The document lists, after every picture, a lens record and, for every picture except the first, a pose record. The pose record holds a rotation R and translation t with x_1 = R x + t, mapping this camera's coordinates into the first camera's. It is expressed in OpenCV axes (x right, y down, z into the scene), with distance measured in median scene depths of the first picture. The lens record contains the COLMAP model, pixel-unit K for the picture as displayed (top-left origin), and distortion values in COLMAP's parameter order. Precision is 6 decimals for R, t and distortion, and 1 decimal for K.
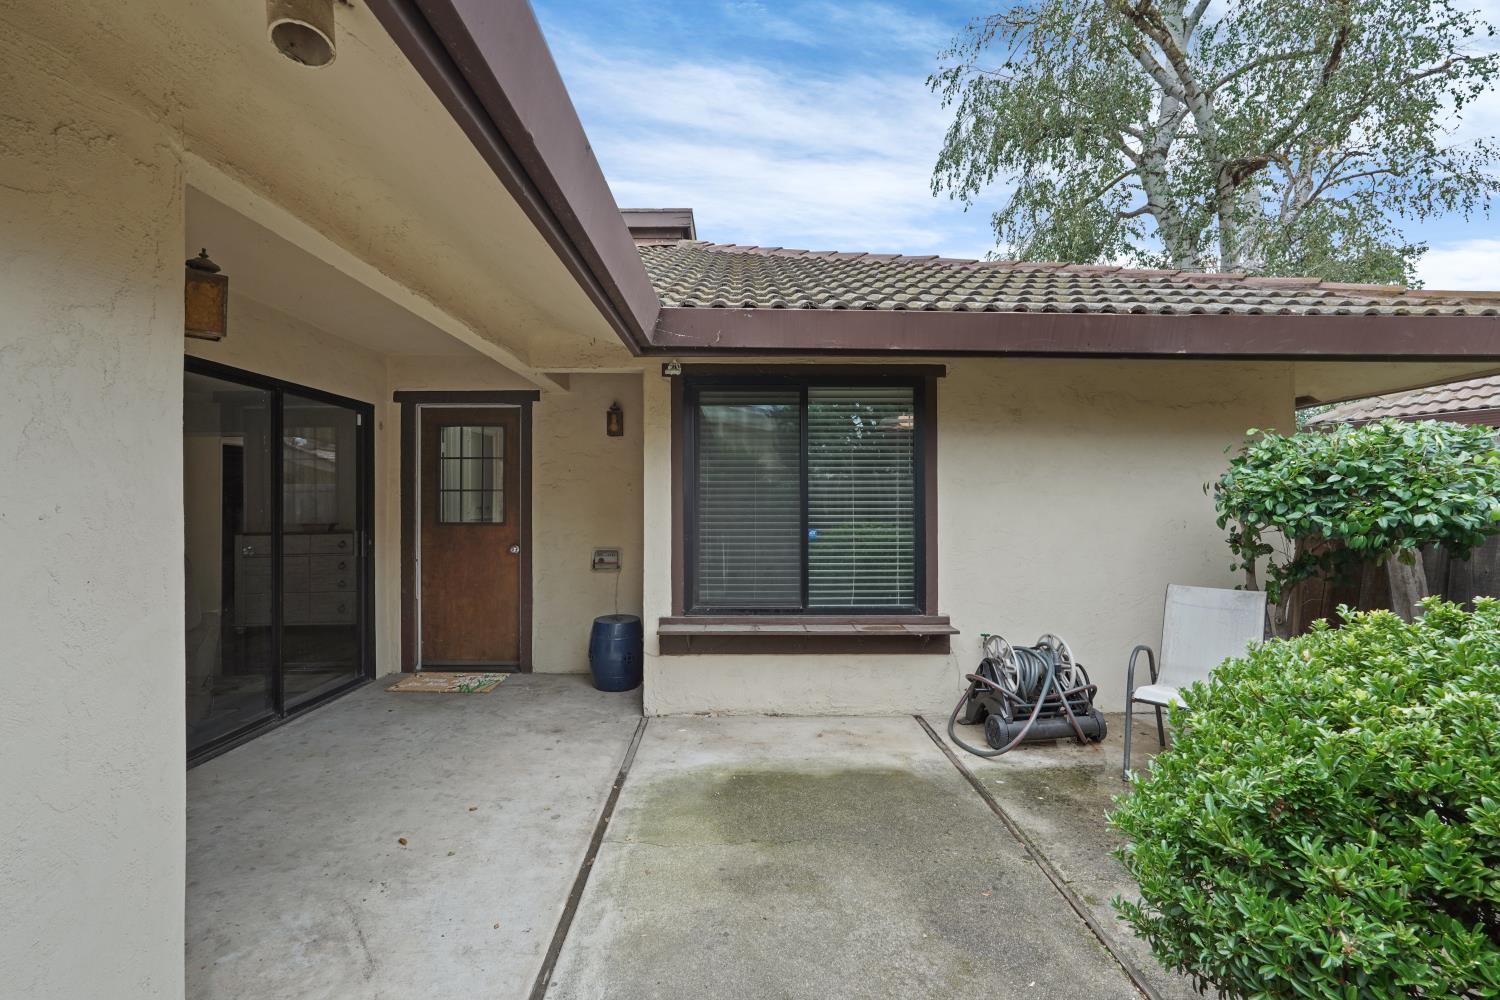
lens RADIAL K [[676.1, 0, 750.1], [0, 676.1, 501.2], [0, 0, 1]] dist [-0.002405, 0.001249]
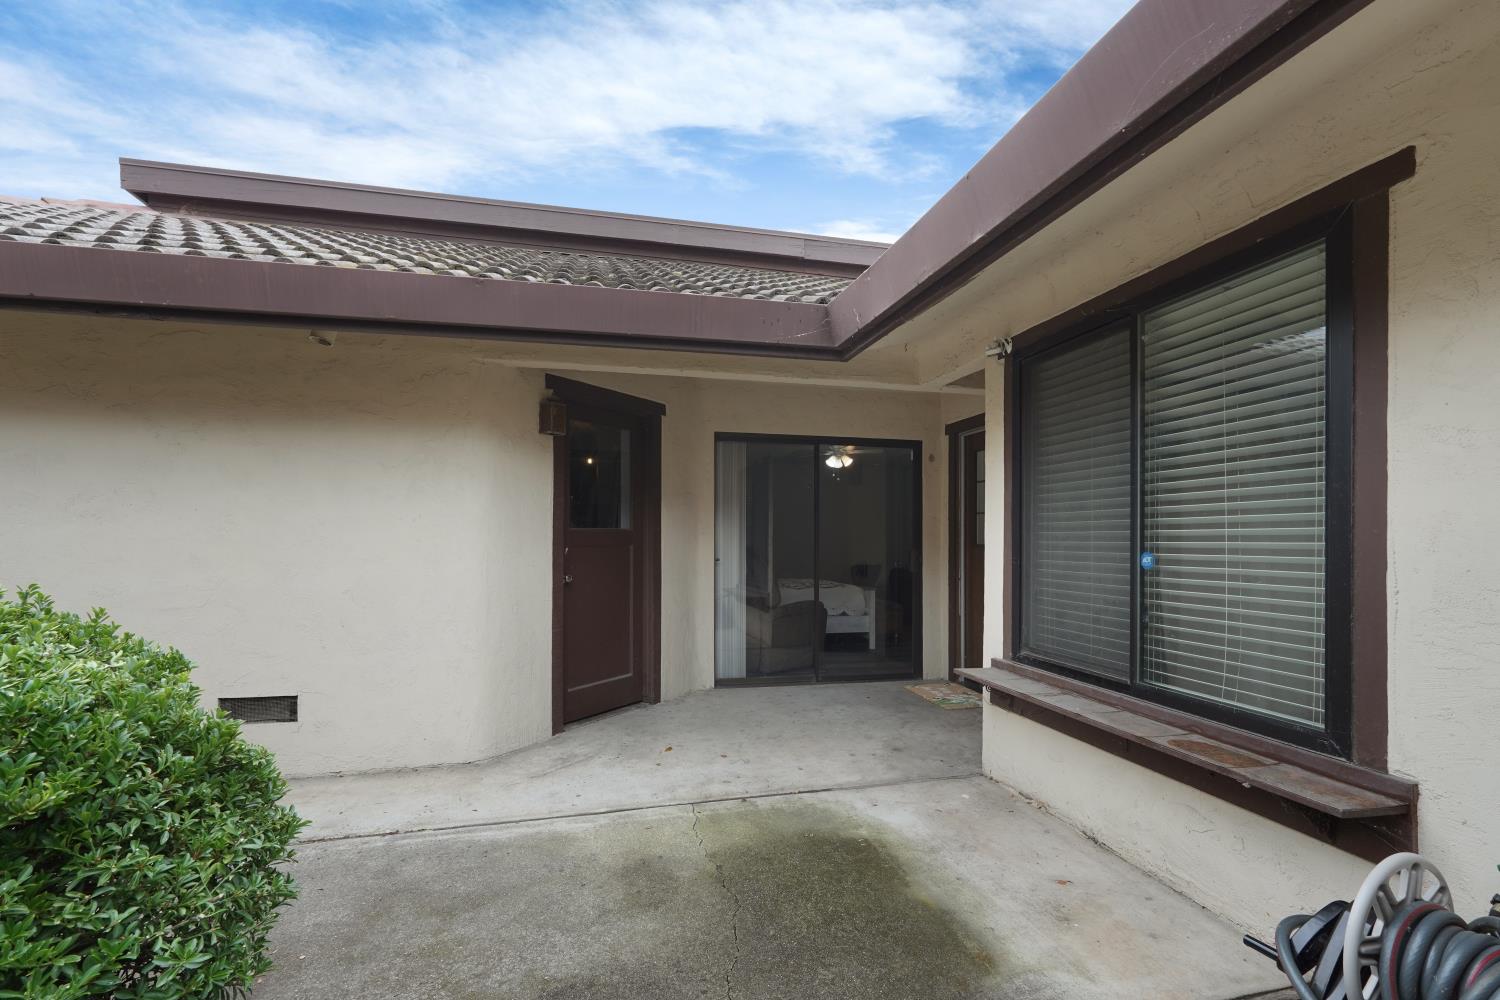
lens RADIAL K [[676.1, 0, 730.4], [0, 676.1, 529.9], [0, 0, 1]] dist [-0.002405, 0.001249]
pose [[0.194106, -0.011775, -0.980910, 0.606435], [0.000187, 0.999928, -0.011966, 0.028172], [0.980981, 0.002140, 0.194094, 0.535769]]
